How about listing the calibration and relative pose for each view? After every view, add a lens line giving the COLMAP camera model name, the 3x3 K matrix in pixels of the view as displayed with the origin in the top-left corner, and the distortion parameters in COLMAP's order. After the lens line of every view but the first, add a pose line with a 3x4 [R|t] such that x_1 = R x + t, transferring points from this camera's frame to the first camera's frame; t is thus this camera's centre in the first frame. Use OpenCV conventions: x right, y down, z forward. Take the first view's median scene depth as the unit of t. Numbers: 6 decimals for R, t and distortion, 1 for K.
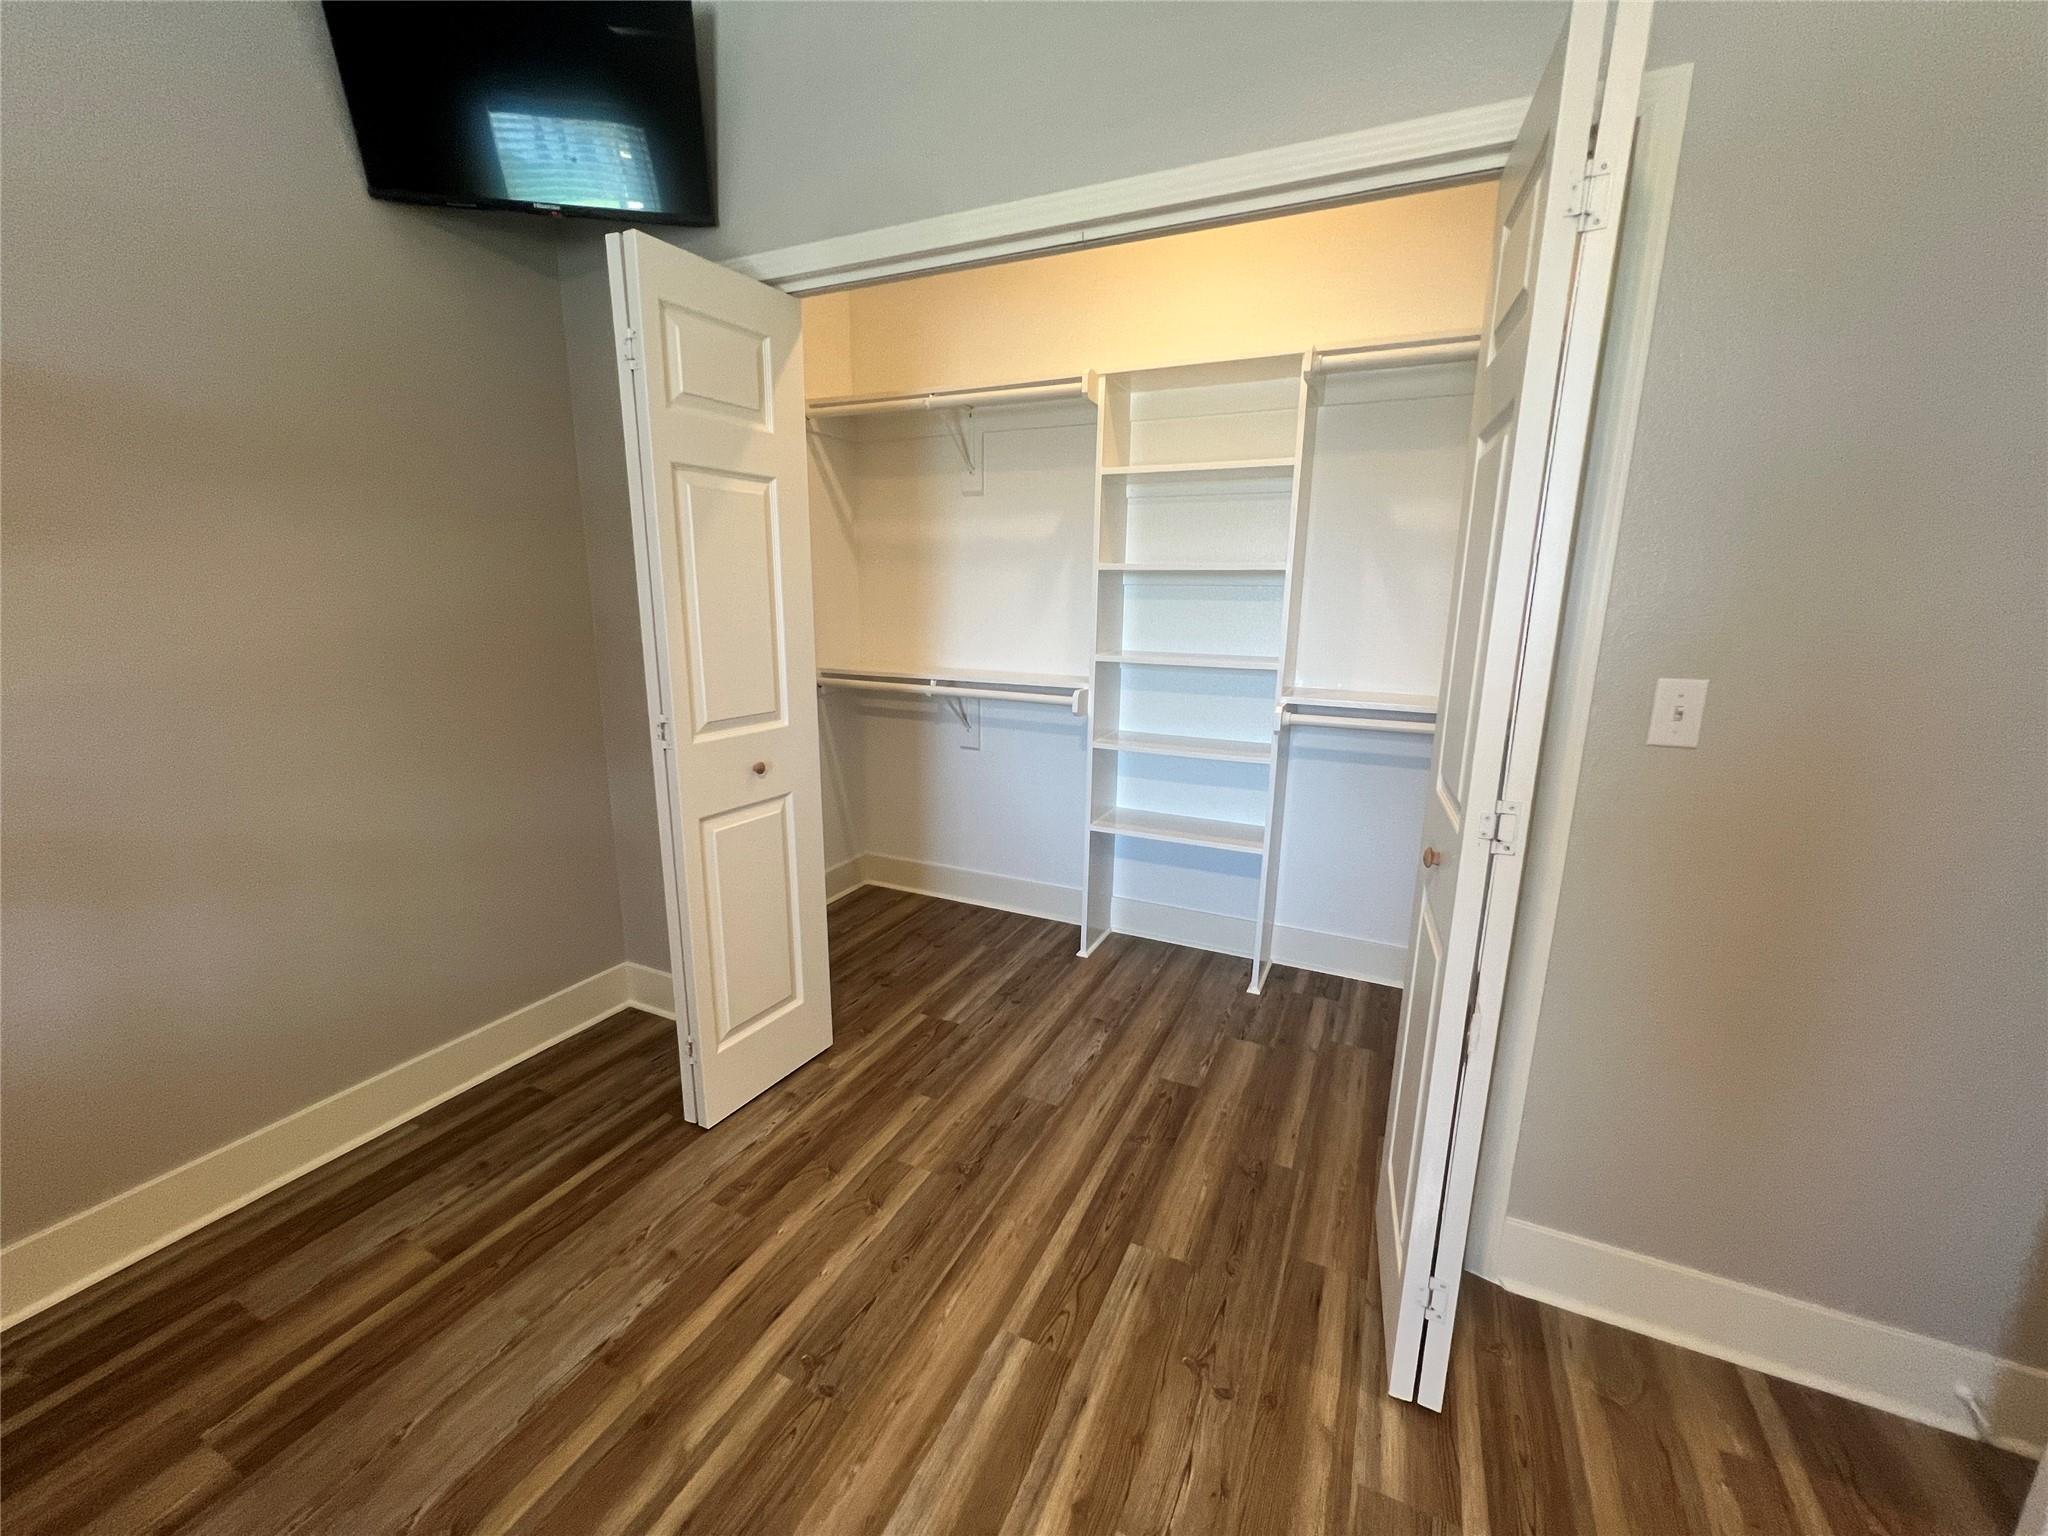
lens RADIAL K [[815.8, 0, 1021.8], [0, 815.8, 765.7], [0, 0, 1]] dist [-0.002469, 0.001278]
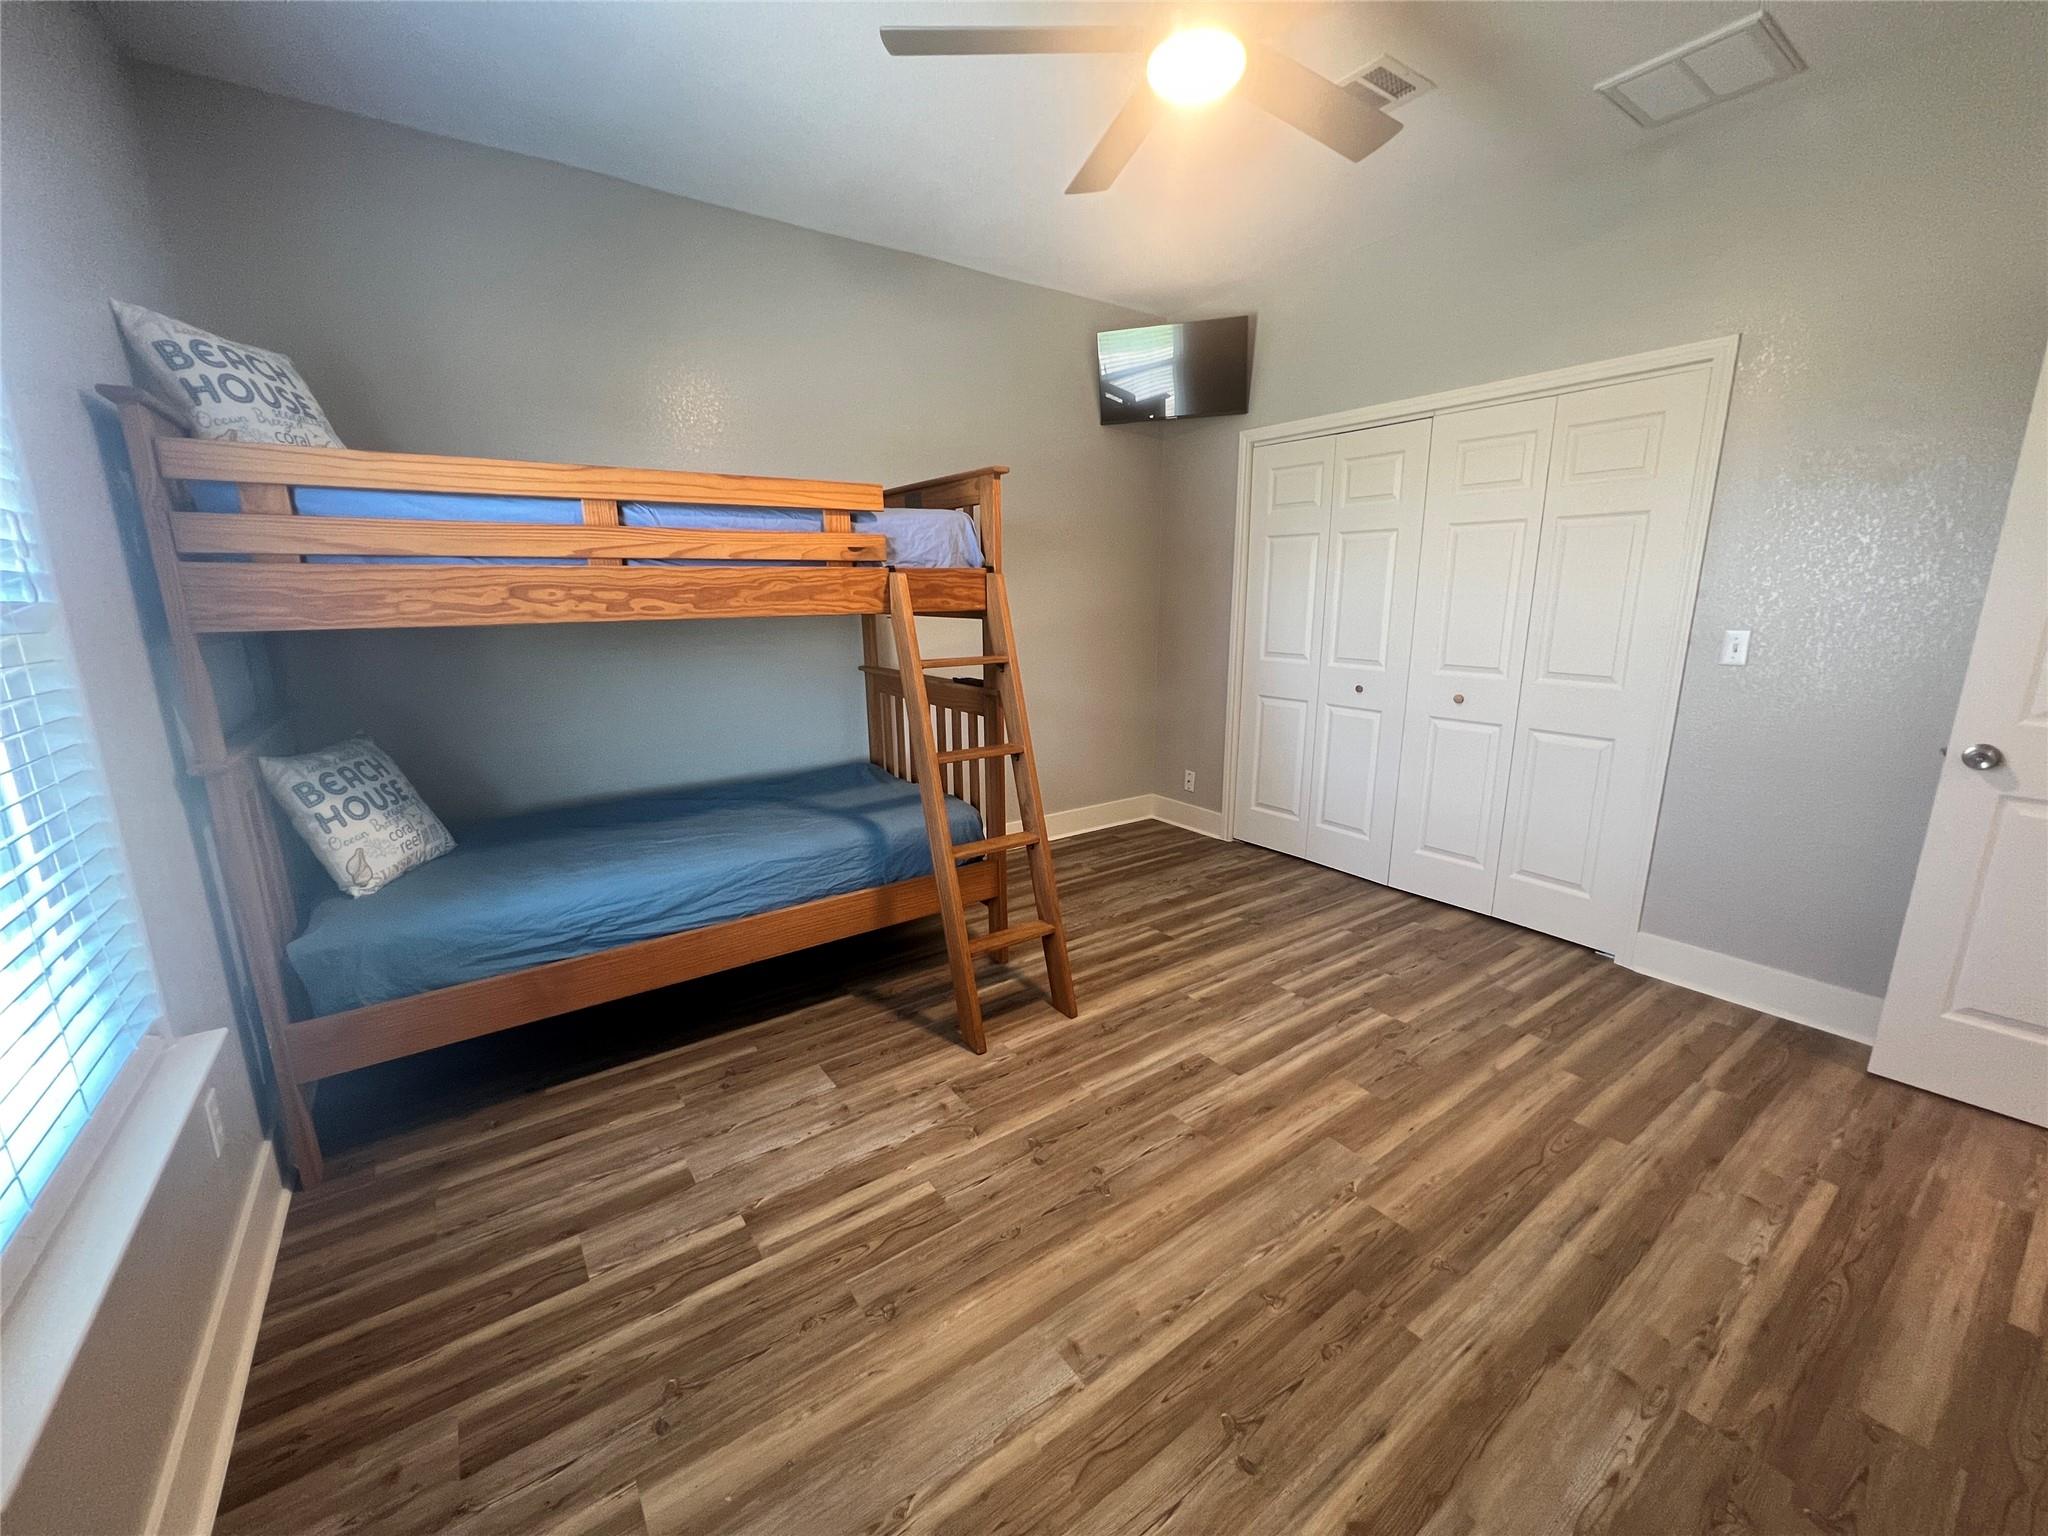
lens RADIAL K [[815.8, 0, 1034.1], [0, 815.8, 766.3], [0, 0, 1]] dist [-0.002469, 0.001278]
pose [[0.878004, 0.084370, -0.471158, 0.254946], [-0.080823, 0.996341, 0.027802, 0.266829], [0.471780, 0.013670, 0.881610, -1.330529]]
